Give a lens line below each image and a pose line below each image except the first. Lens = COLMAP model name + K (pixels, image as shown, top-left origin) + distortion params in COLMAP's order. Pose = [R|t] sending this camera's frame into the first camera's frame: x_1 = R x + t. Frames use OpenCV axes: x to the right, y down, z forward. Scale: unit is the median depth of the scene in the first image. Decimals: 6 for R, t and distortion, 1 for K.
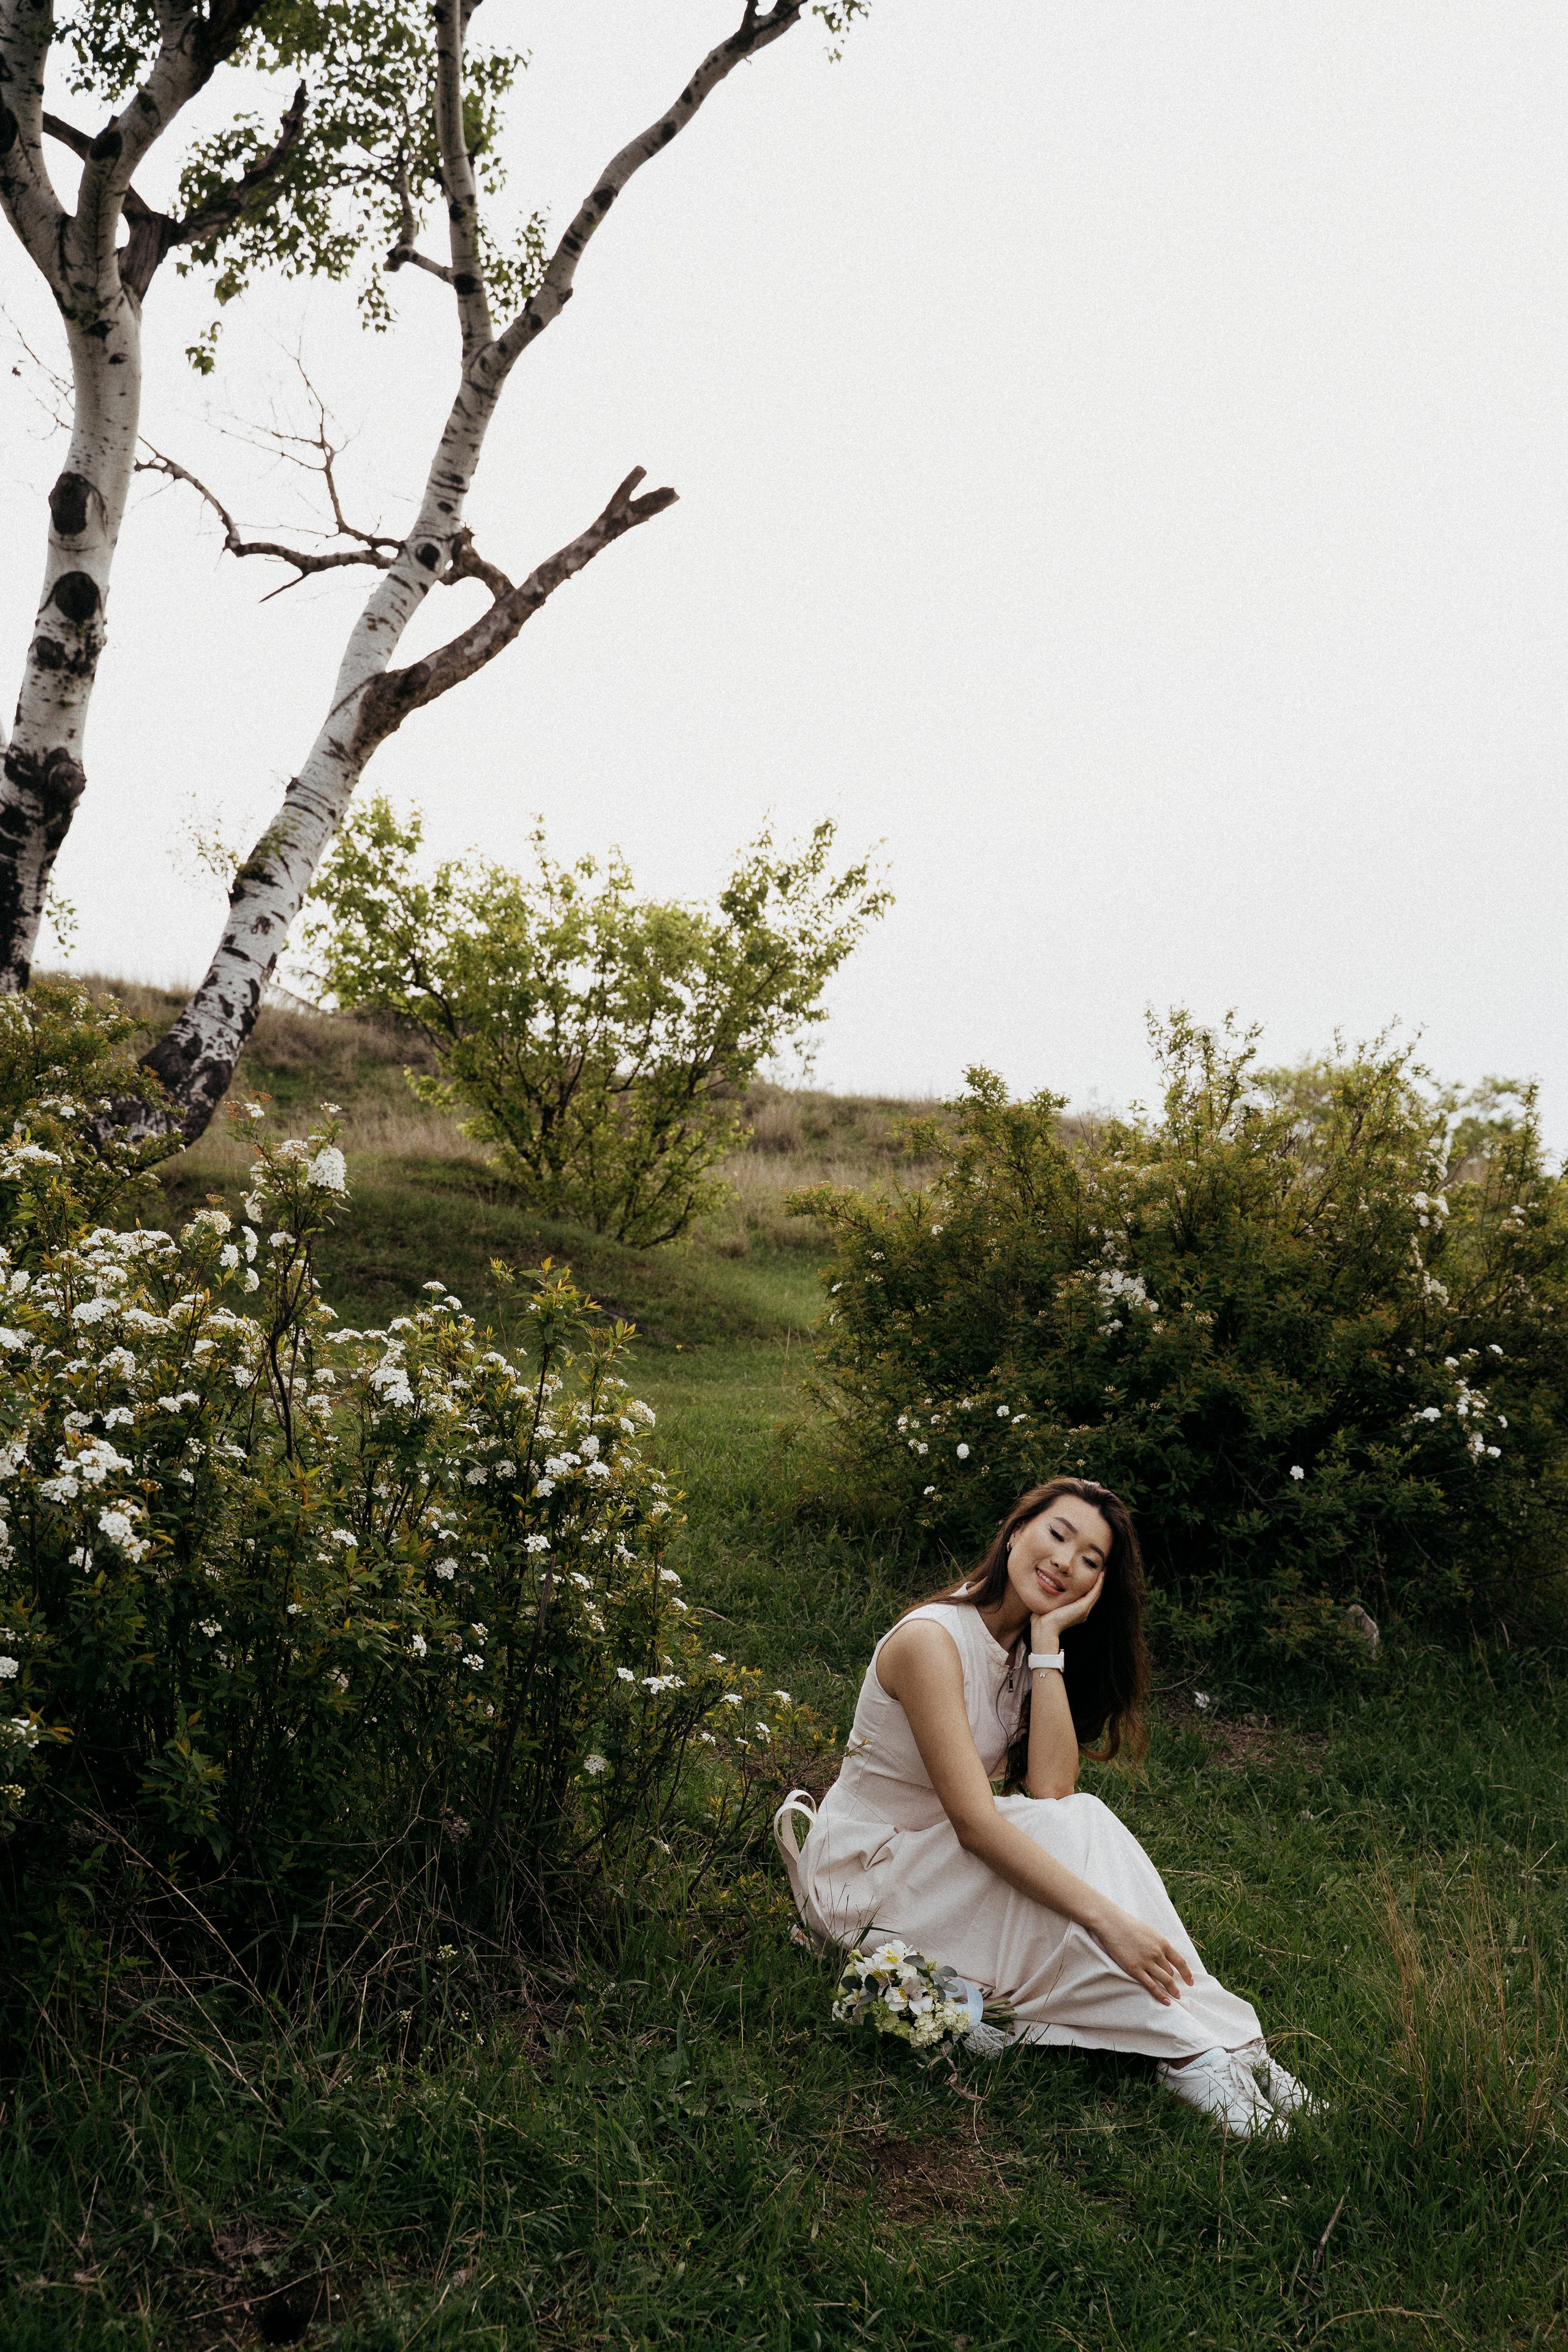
lens RADIAL K [[2550.2, 0, 784.0], [0, 2550.2, 1176.0], [0, 0, 1]] dist [-0.026099, 0.084397]
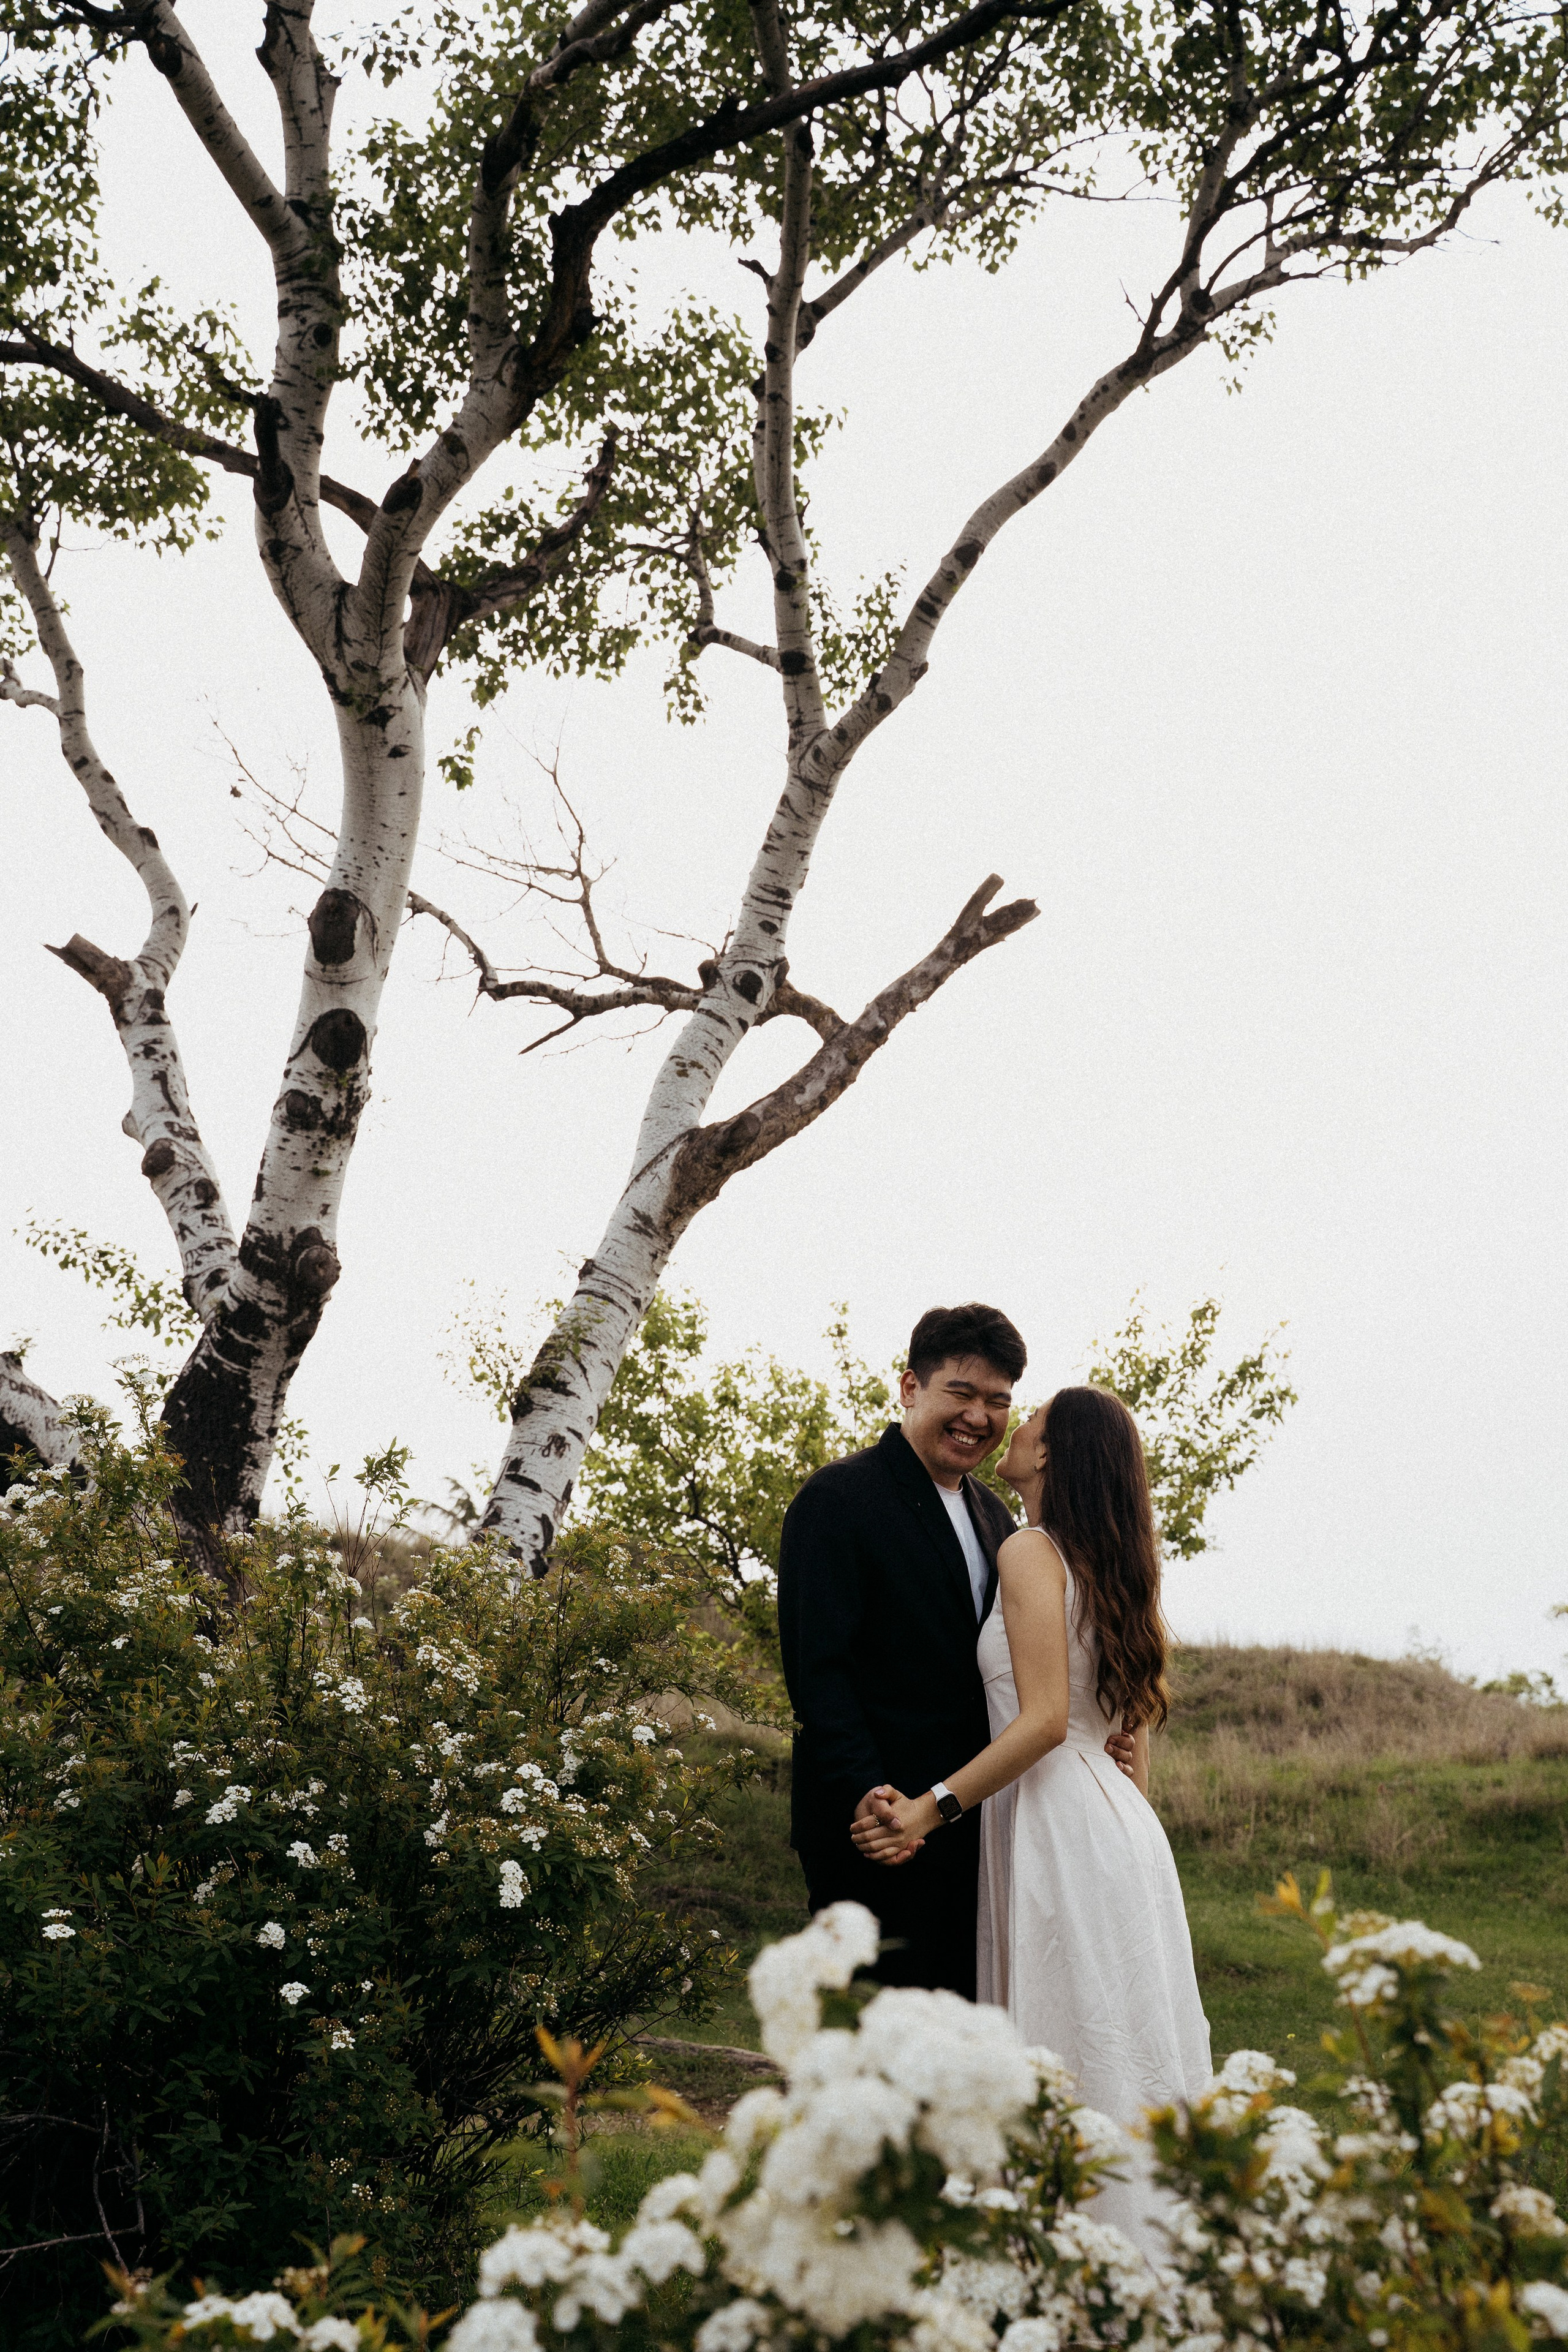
lens RADIAL K [[2855.6, 0, 784.0], [0, 2855.6, 1176.0], [0, 0, 1]] dist [0.007962, 0.019285]
pose [[0.998580, -0.027391, -0.045692, -0.089906], [0.018169, 0.981378, -0.191224, -0.010238], [0.050079, 0.190123, 0.980482, 0.122630]]
